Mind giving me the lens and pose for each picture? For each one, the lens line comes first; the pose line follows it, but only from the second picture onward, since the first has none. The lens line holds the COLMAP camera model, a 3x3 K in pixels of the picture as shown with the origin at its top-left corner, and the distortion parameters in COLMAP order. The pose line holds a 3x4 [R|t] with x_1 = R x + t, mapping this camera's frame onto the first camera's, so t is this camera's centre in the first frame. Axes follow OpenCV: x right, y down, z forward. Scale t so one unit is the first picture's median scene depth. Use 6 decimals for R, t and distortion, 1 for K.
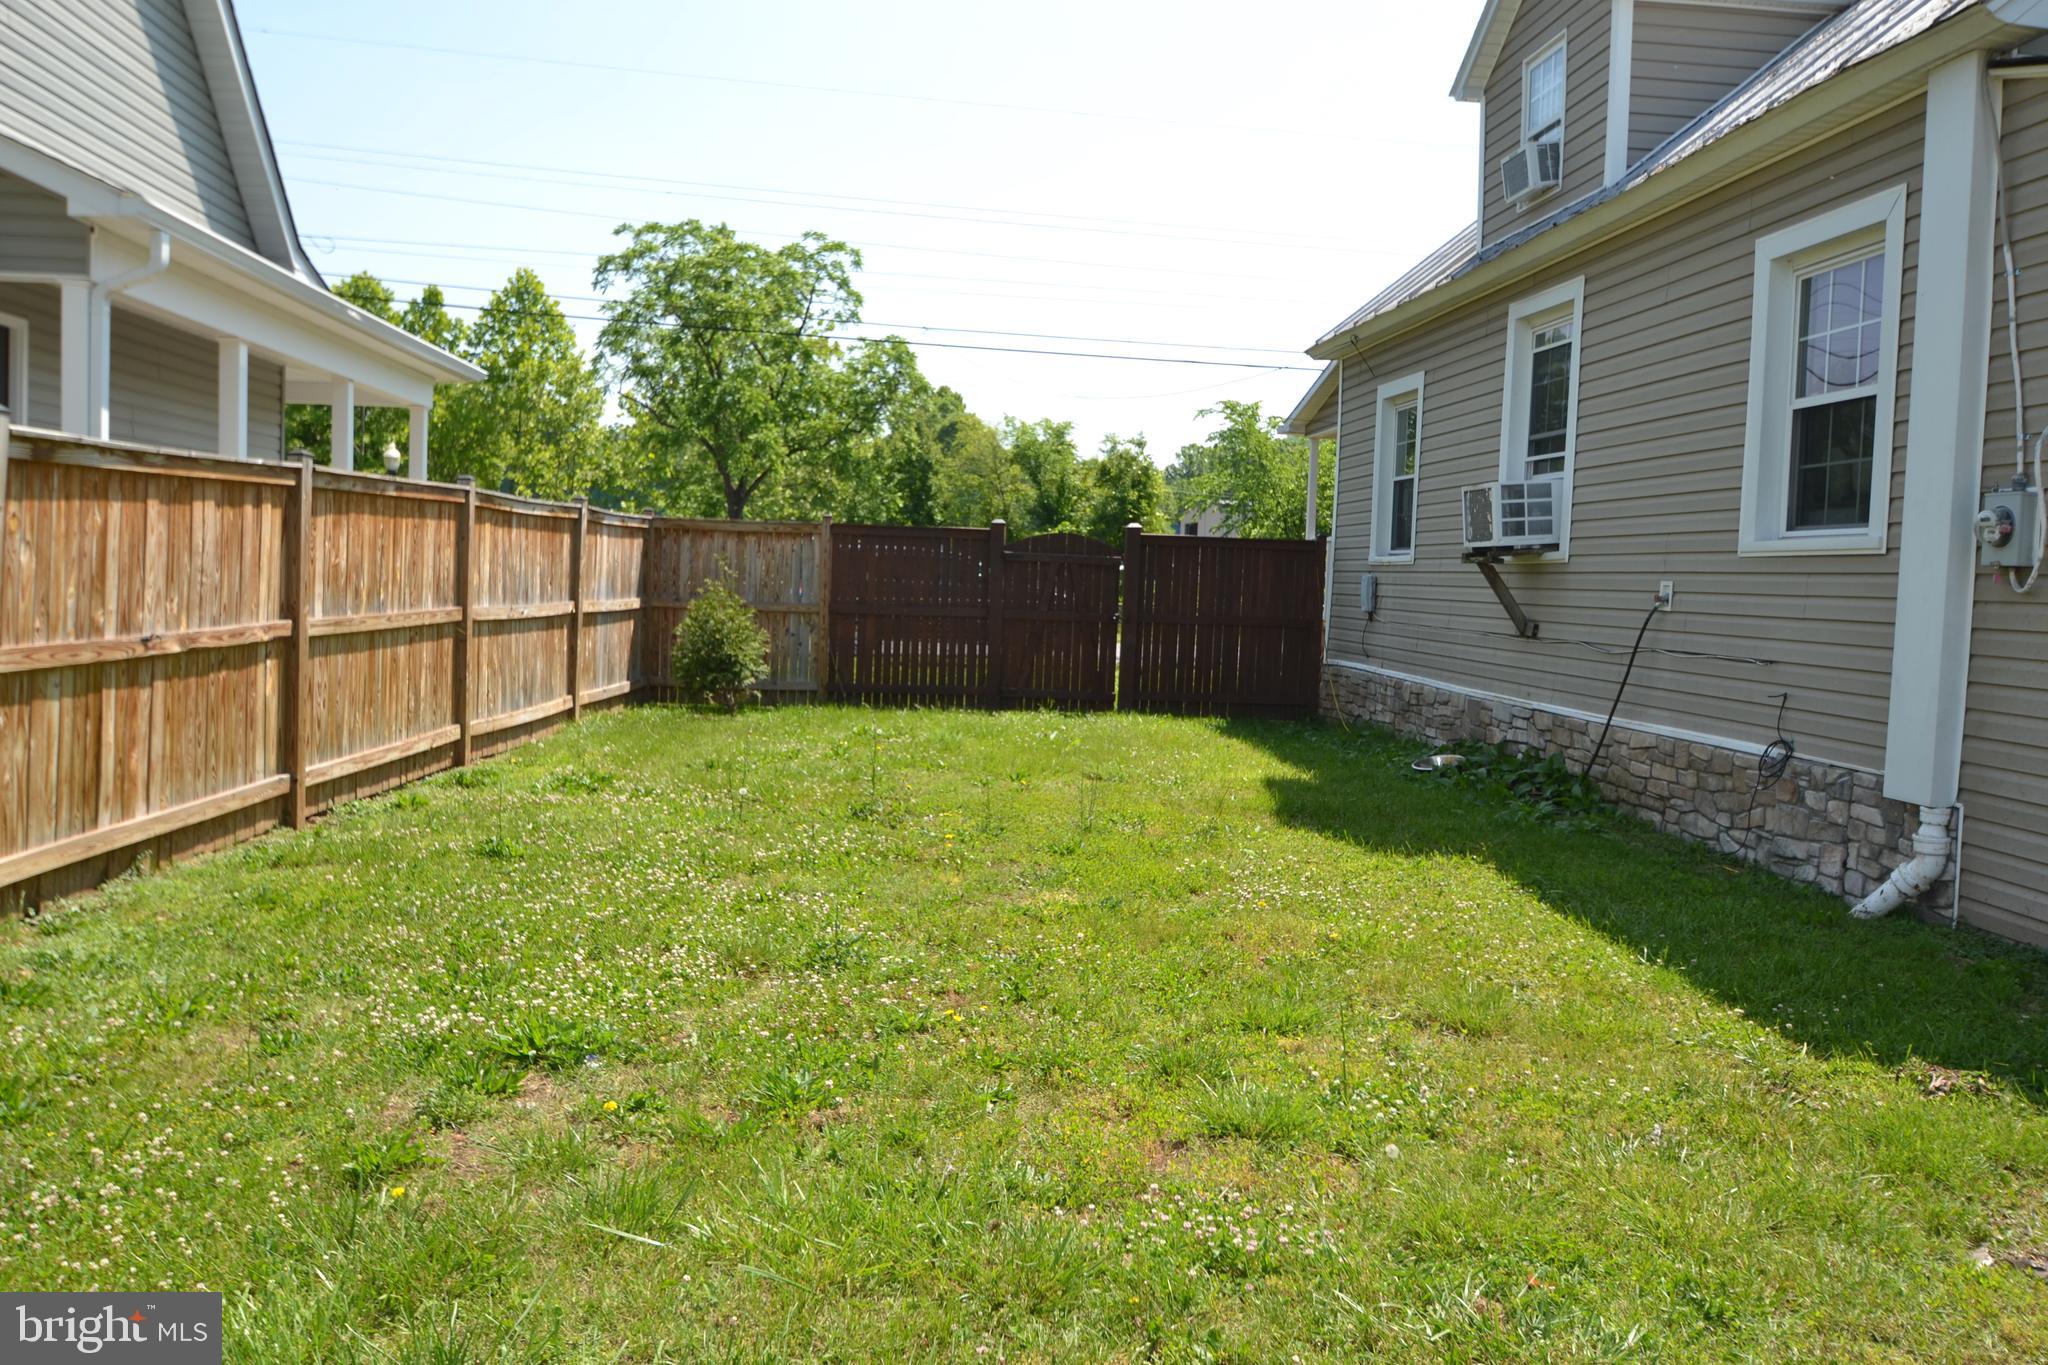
lens RADIAL K [[1675.6, 0, 1028.4], [0, 1675.6, 676.2], [0, 0, 1]] dist [-0.050688, -0.000380]
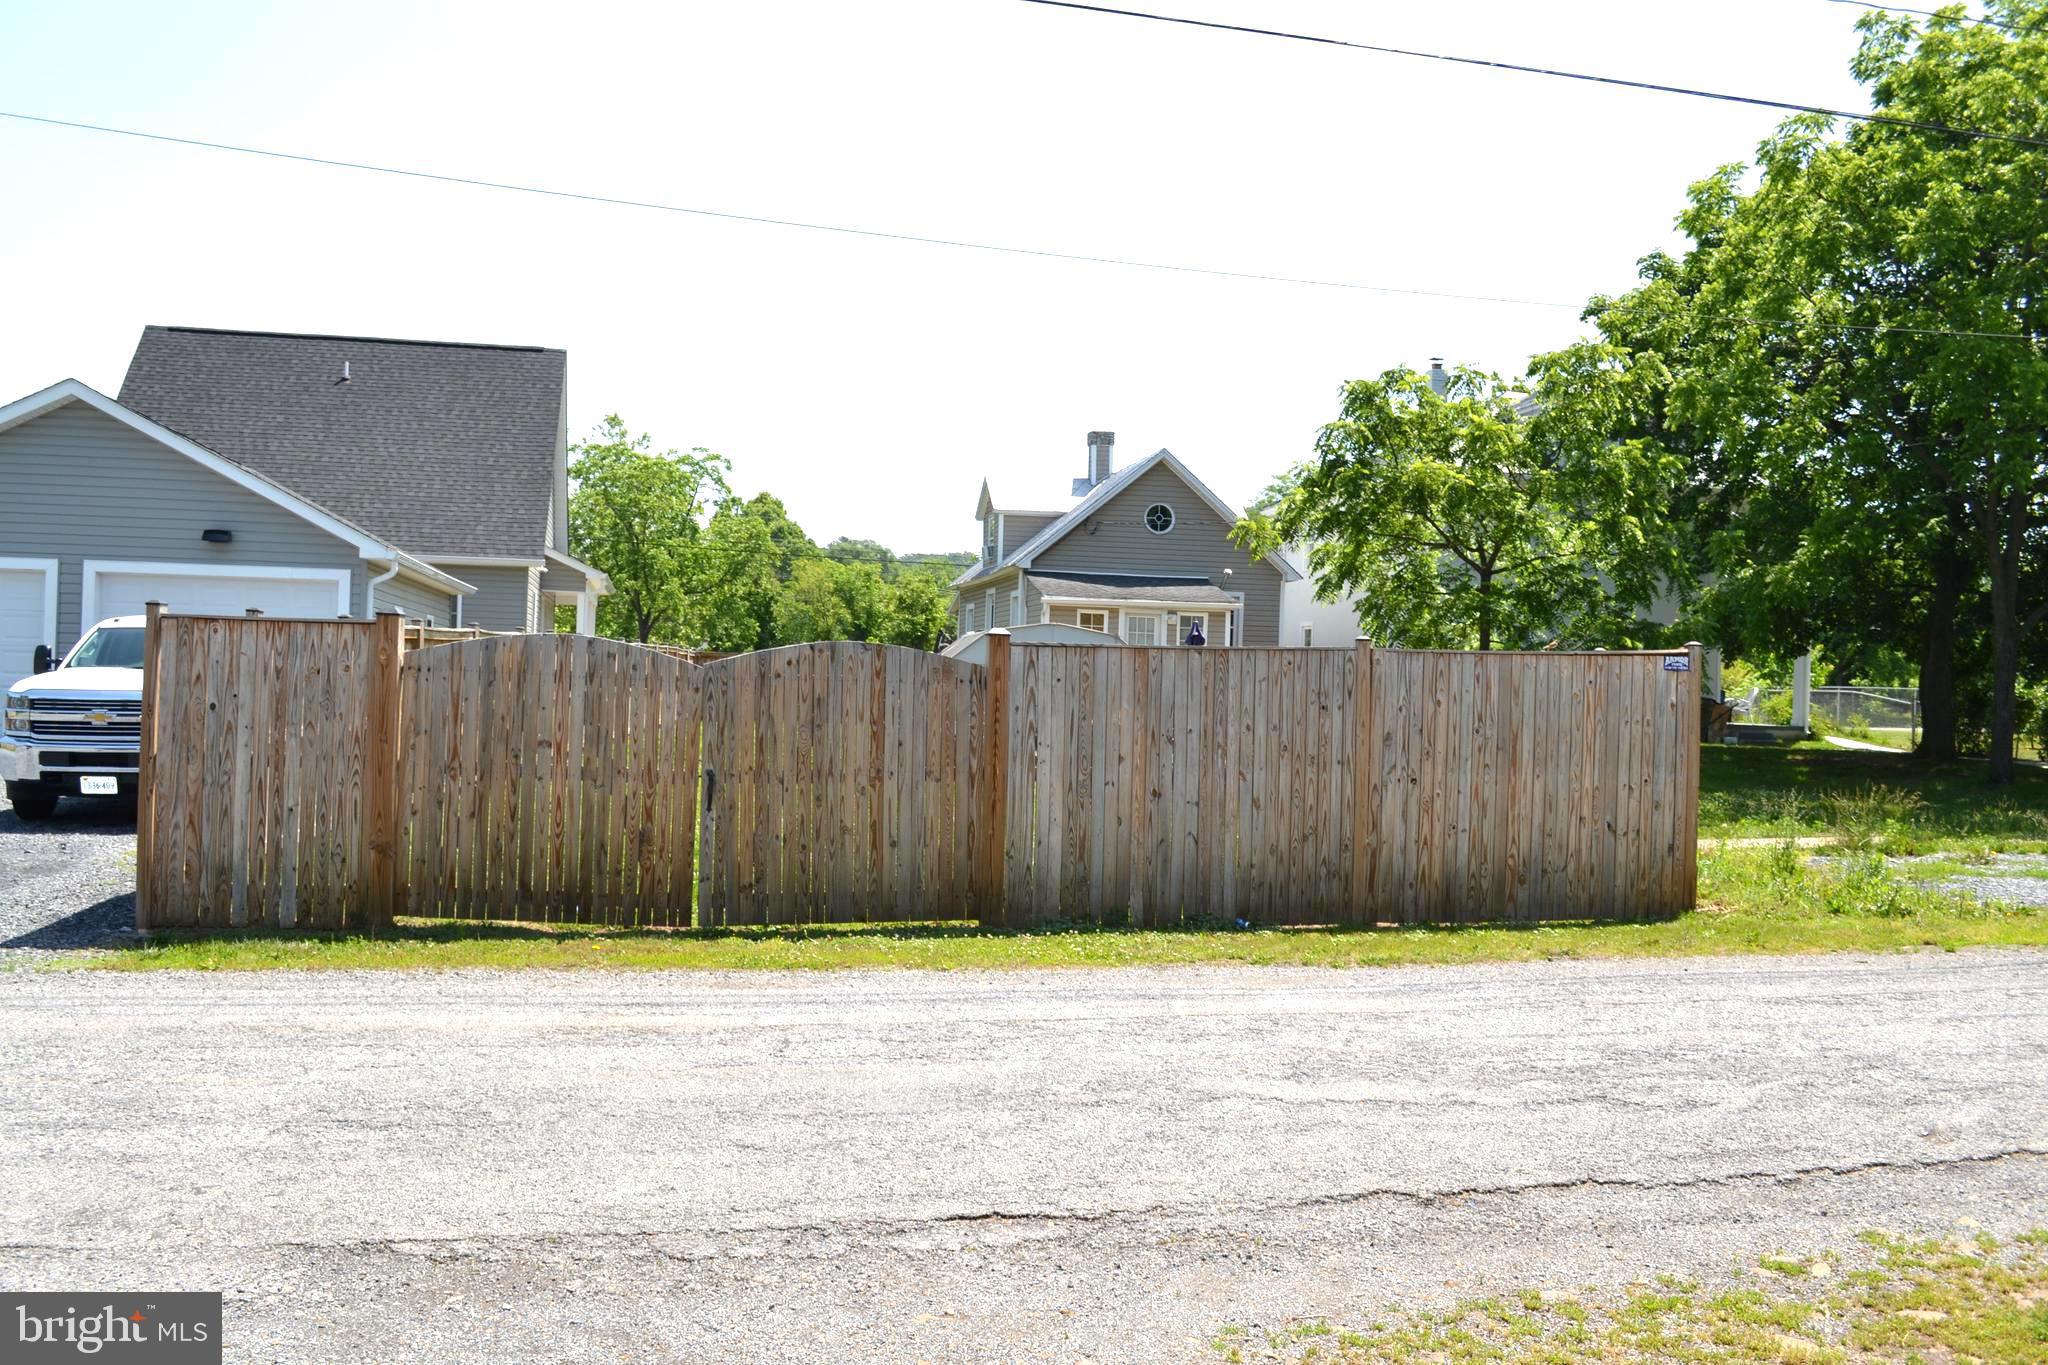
lens RADIAL K [[1767.0, 0, 1023.0], [0, 1767.0, 676.2], [0, 0, 1]] dist [-0.009667, -0.000339]
pose [[0.995260, -0.001453, 0.097237, 0.007271], [0.007573, 0.998010, -0.062594, 0.050881], [-0.096953, 0.063034, 0.993291, -0.755548]]
